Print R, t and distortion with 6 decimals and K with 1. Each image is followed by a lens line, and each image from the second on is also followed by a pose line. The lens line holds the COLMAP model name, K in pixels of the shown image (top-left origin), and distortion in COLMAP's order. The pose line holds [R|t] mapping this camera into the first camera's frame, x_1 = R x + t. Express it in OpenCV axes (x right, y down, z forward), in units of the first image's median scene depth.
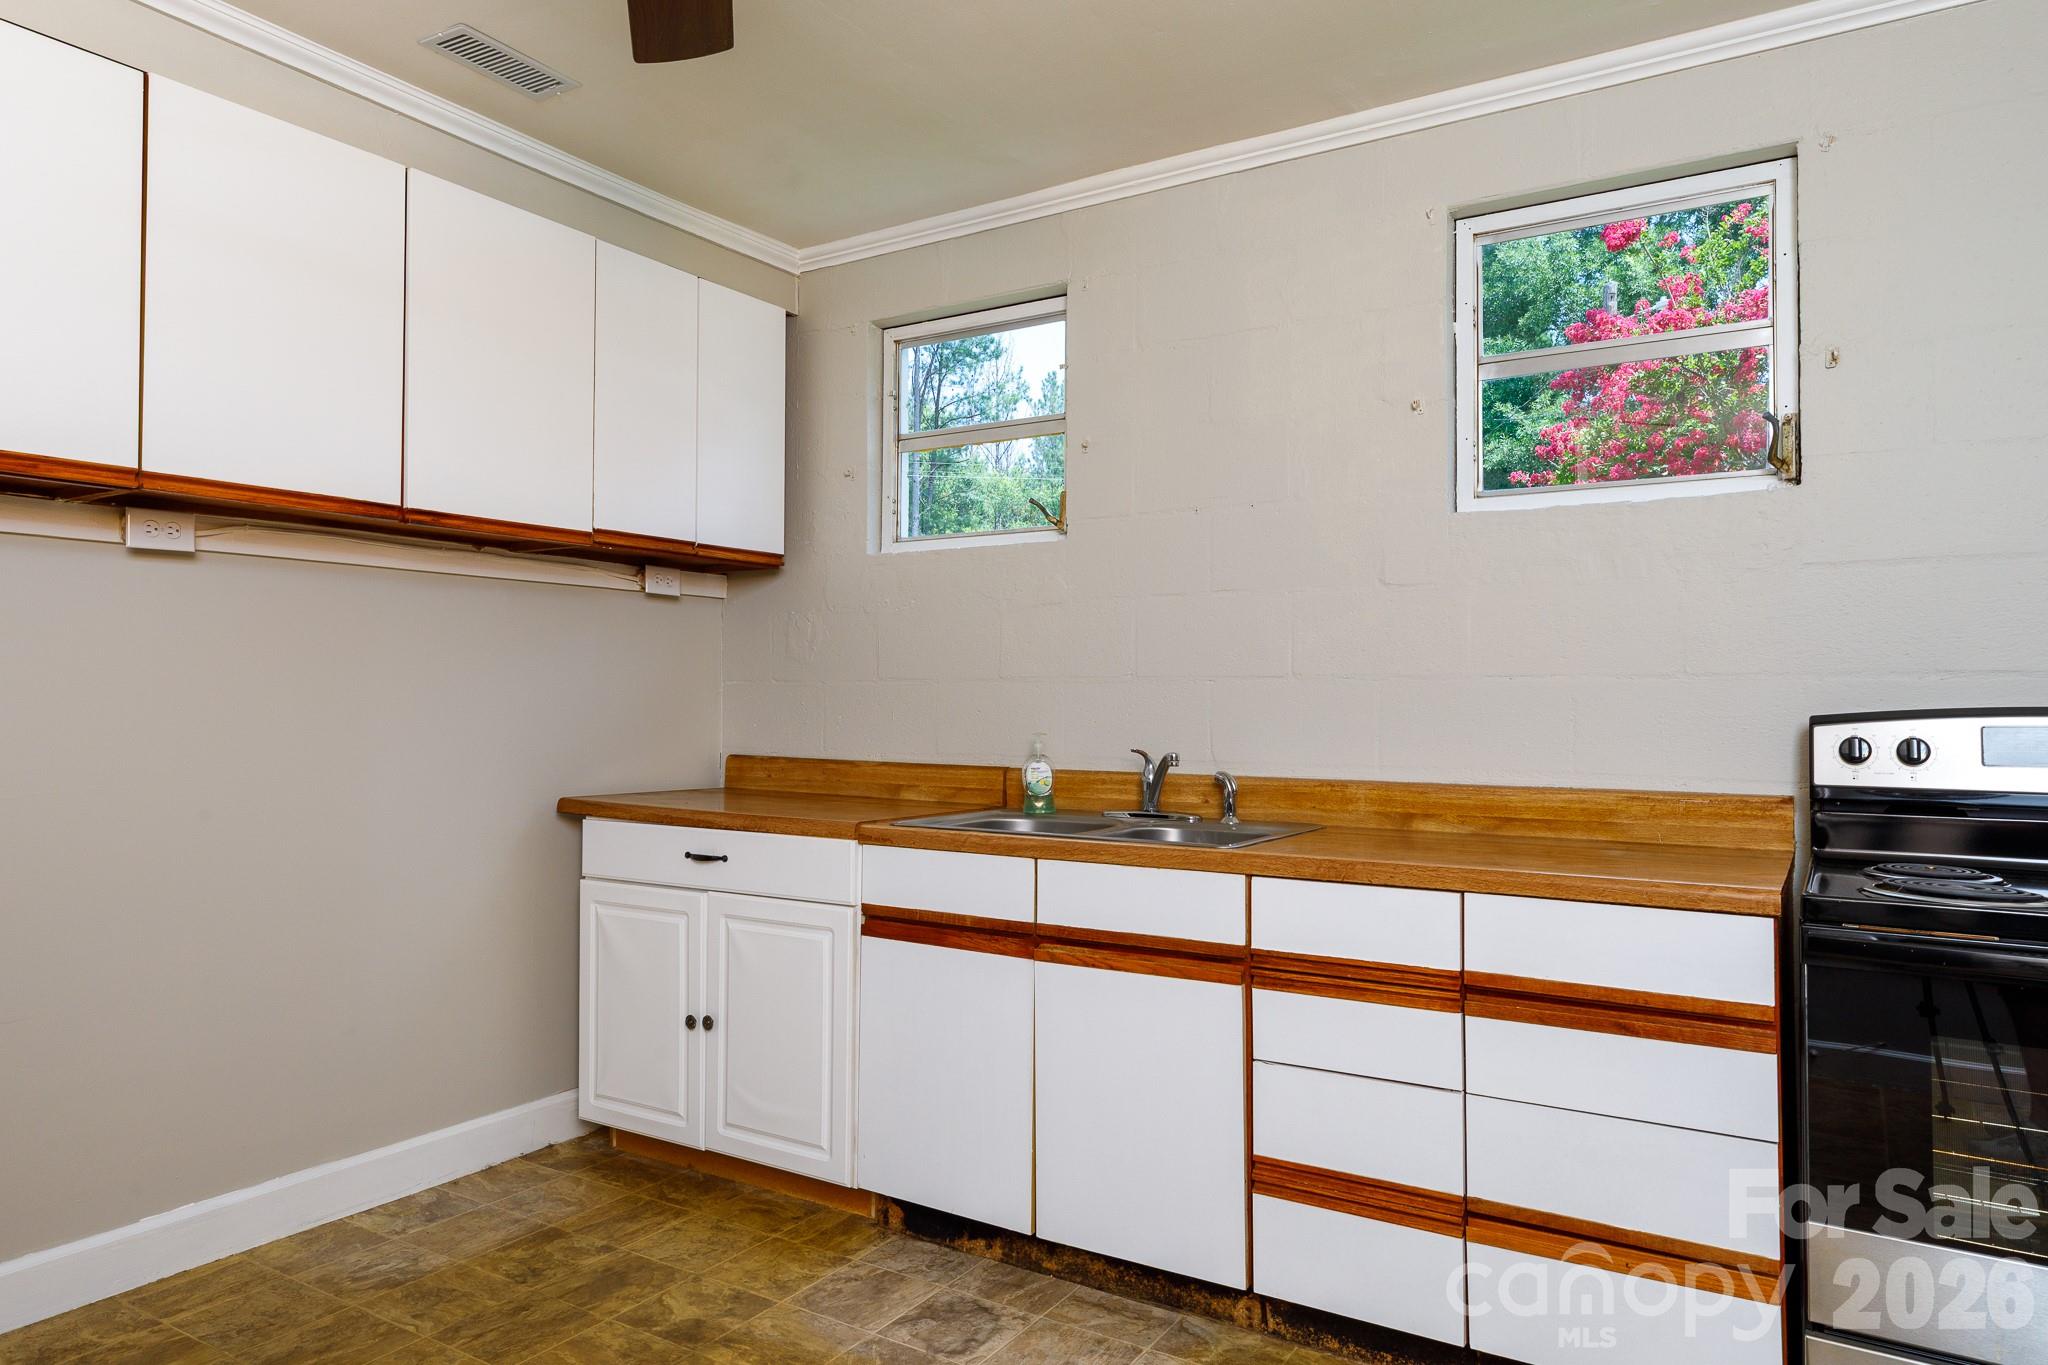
lens RADIAL K [[1275.5, 0, 1024.0], [0, 1275.5, 682.5], [0, 0, 1]] dist [0.004537, 0.000030]
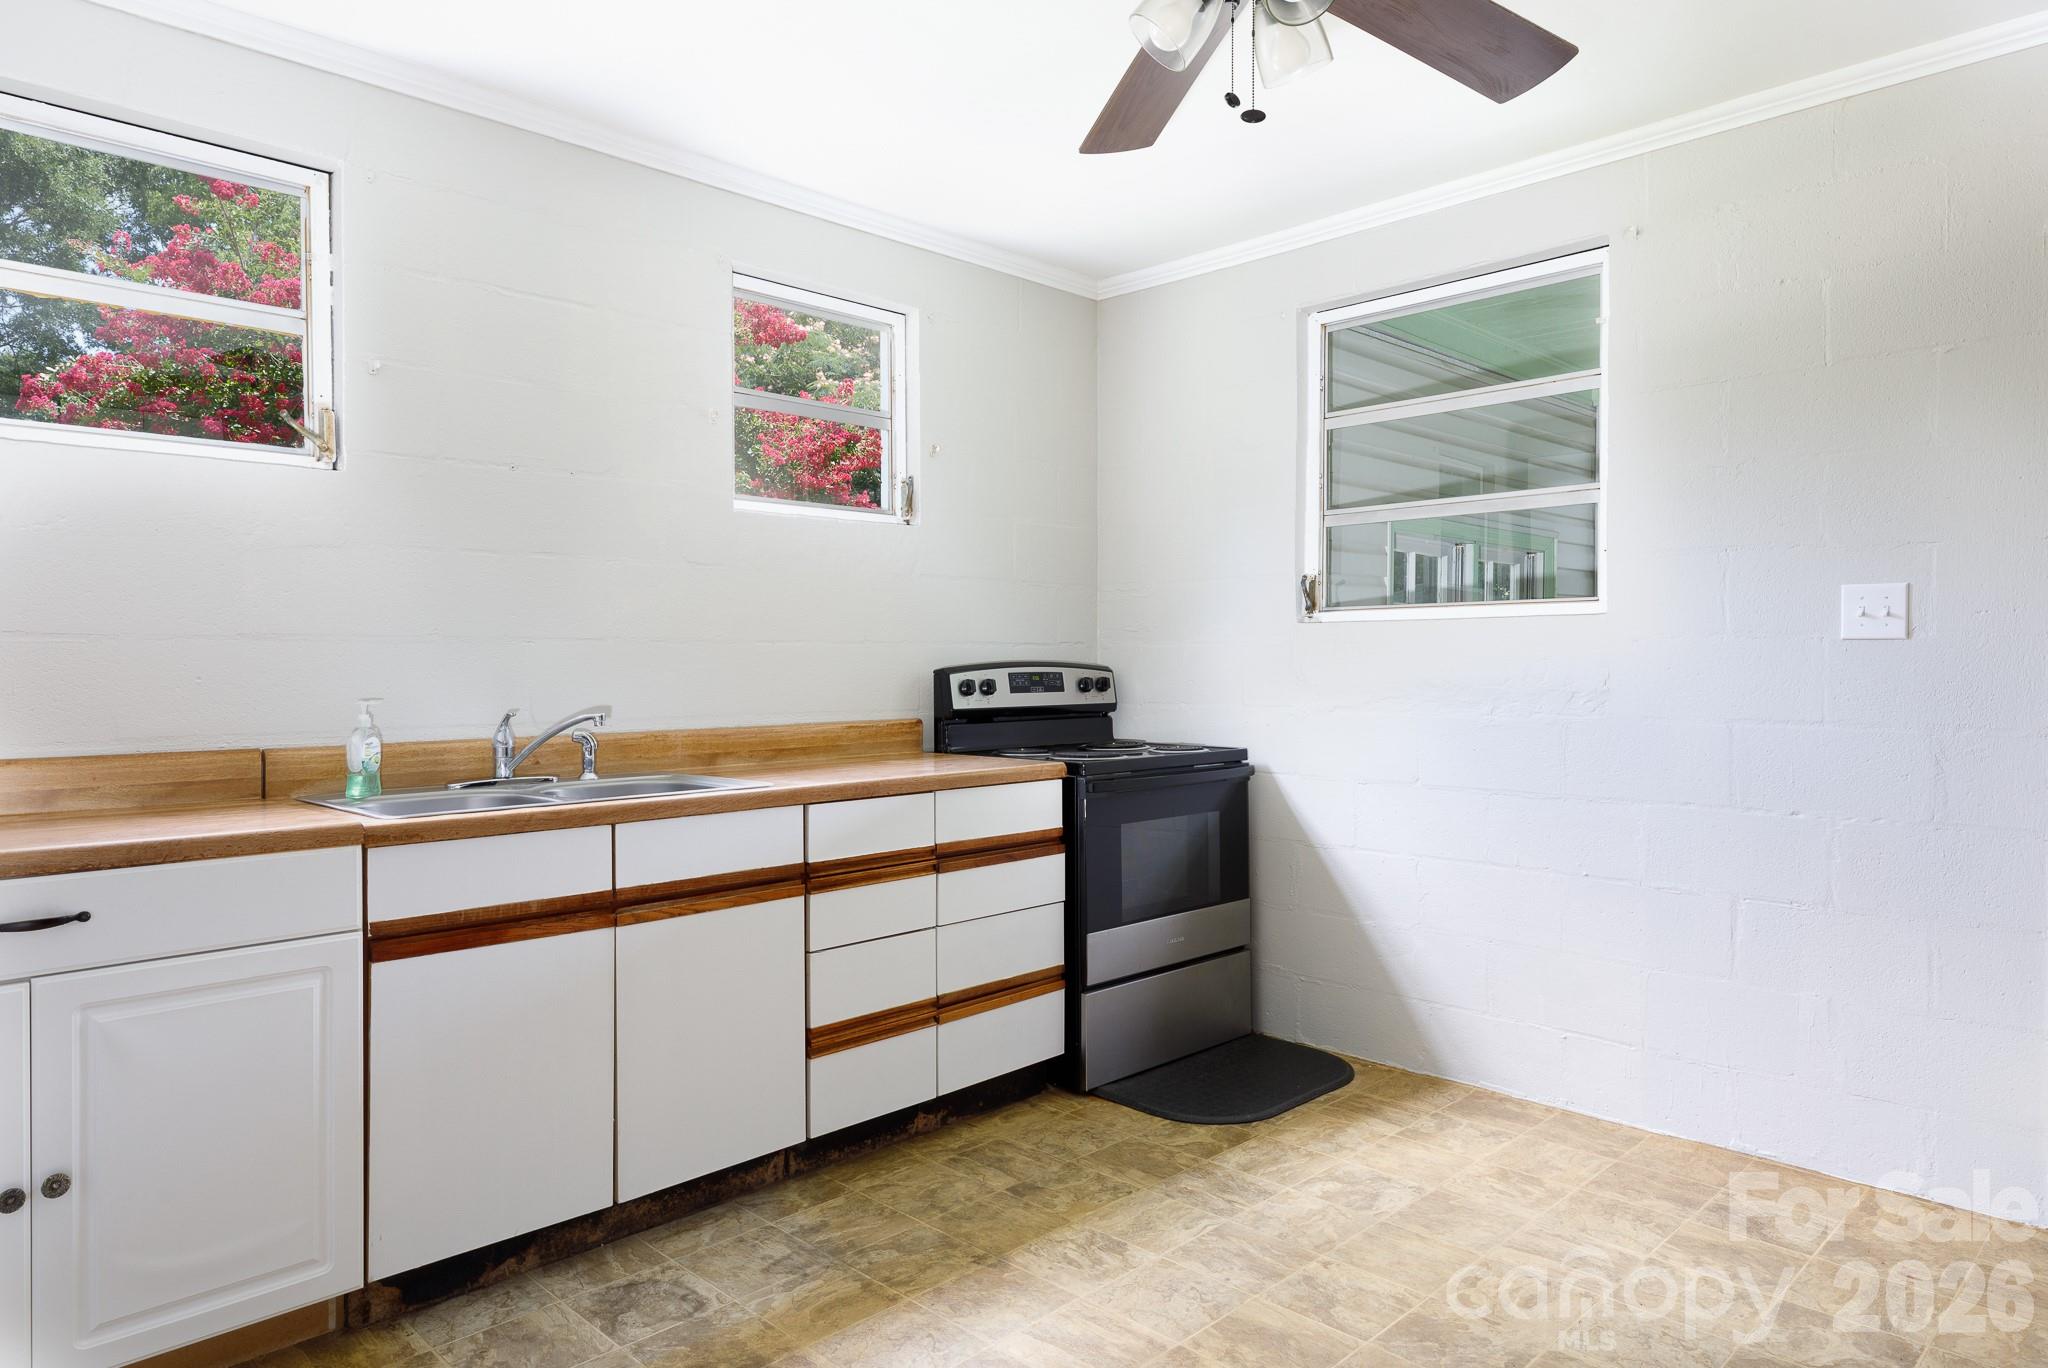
lens RADIAL K [[1275.5, 0, 1024.0], [0, 1275.5, 684.0], [0, 0, 1]] dist [0.004537, 0.000030]
pose [[0.223015, -0.023933, 0.974521, -0.964697], [-0.010396, 0.999583, 0.026928, 0.001009], [-0.974760, -0.016136, 0.222673, 0.527295]]
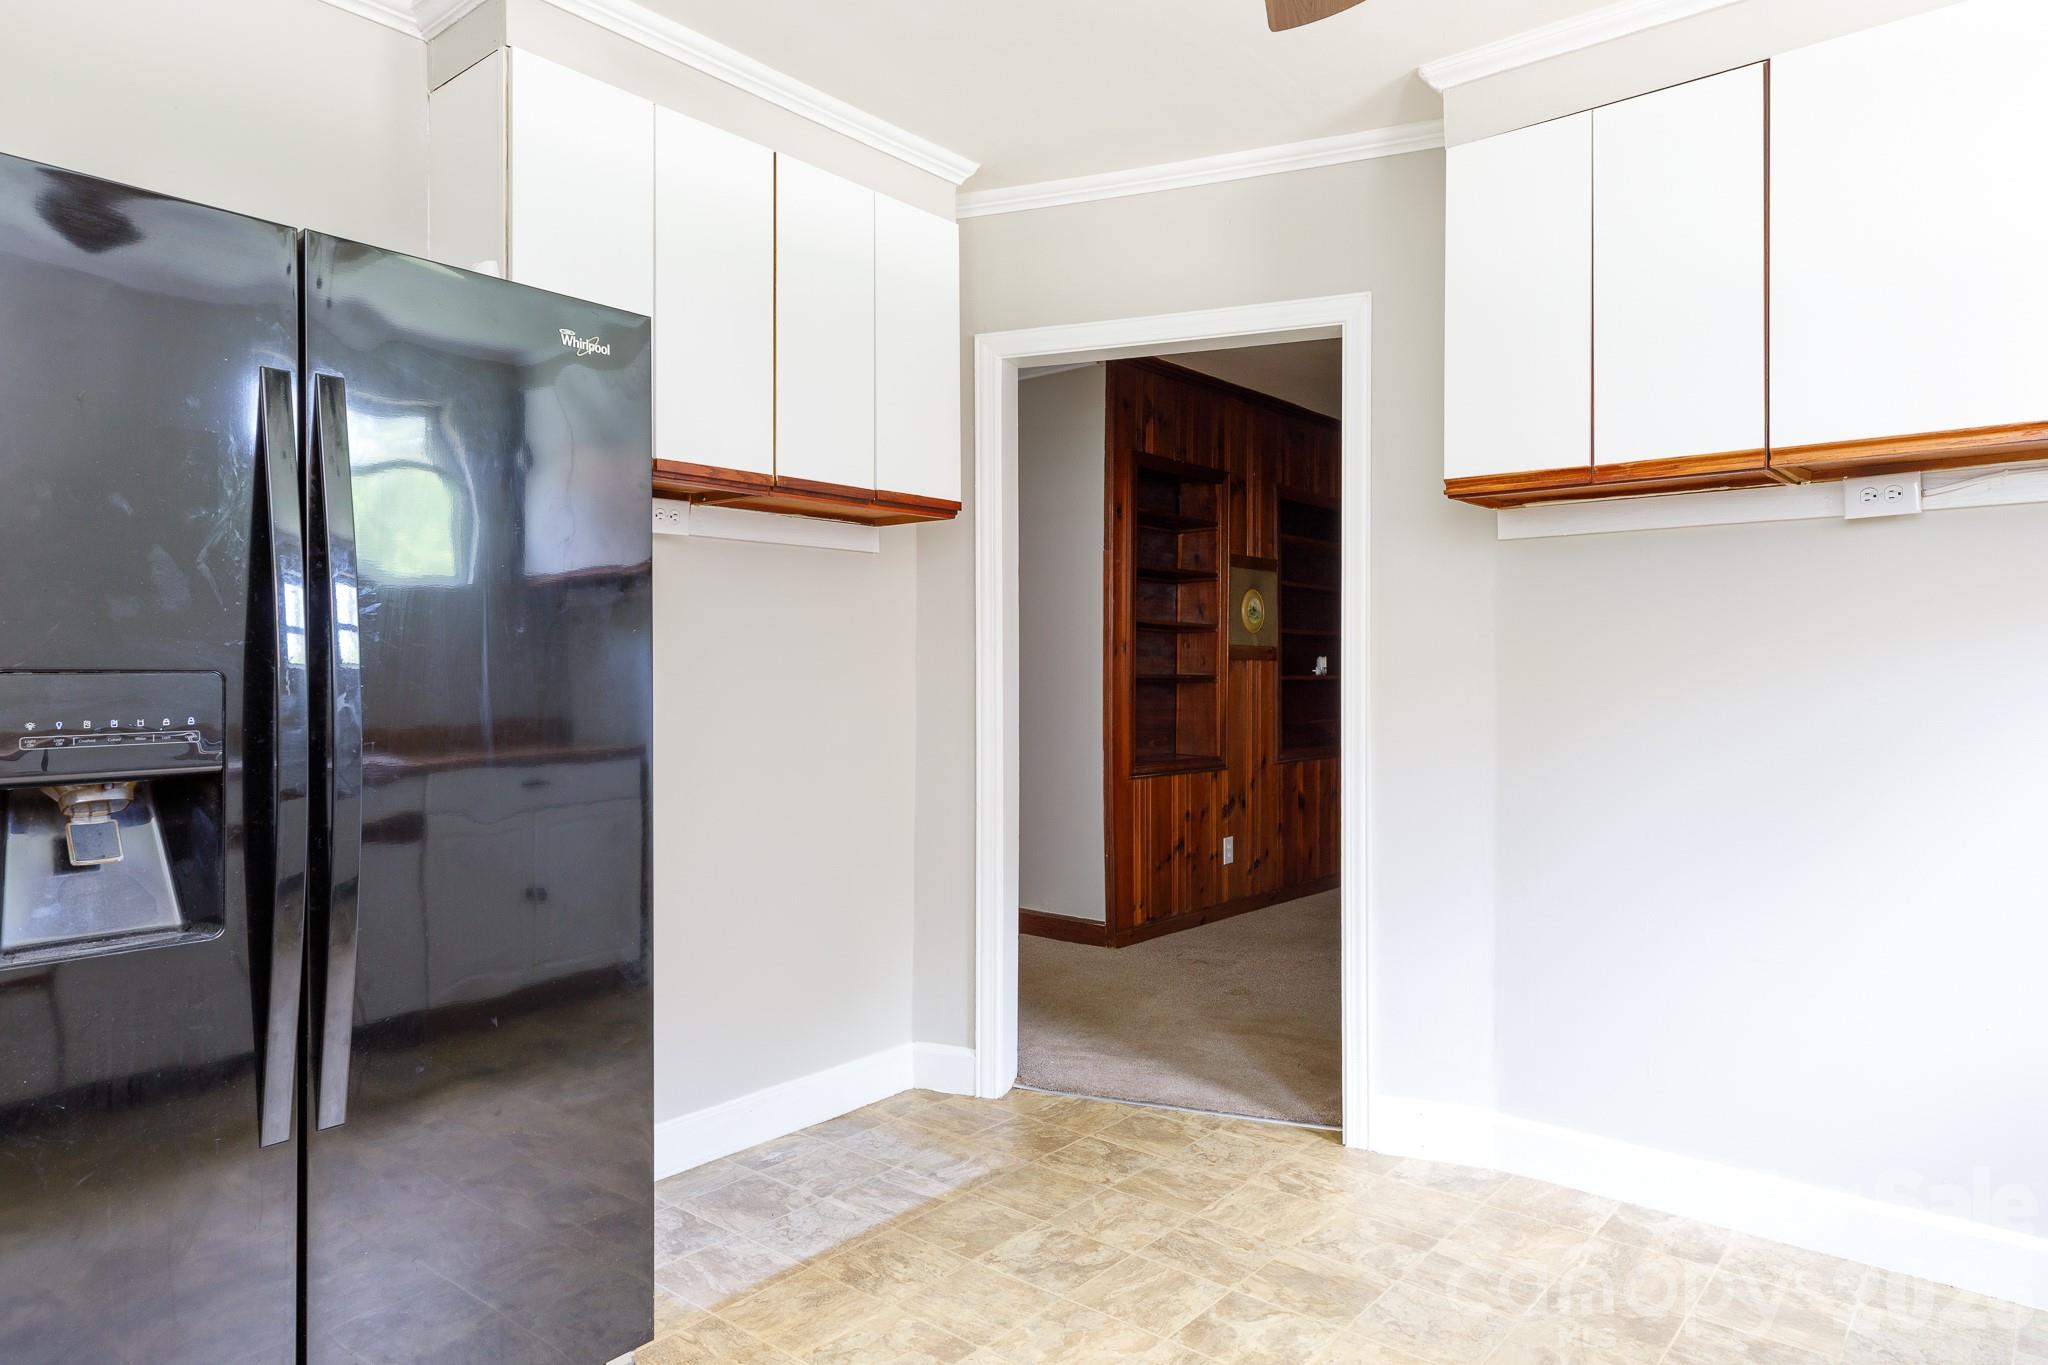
lens RADIAL K [[1275.5, 0, 1024.0], [0, 1275.5, 682.5], [0, 0, 1]] dist [0.004537, 0.000030]
pose [[-0.134561, 0.000377, -0.990905, 0.406475], [0.013997, 0.999901, -0.001520, 0.013332], [0.990806, -0.014075, -0.134553, 0.573315]]
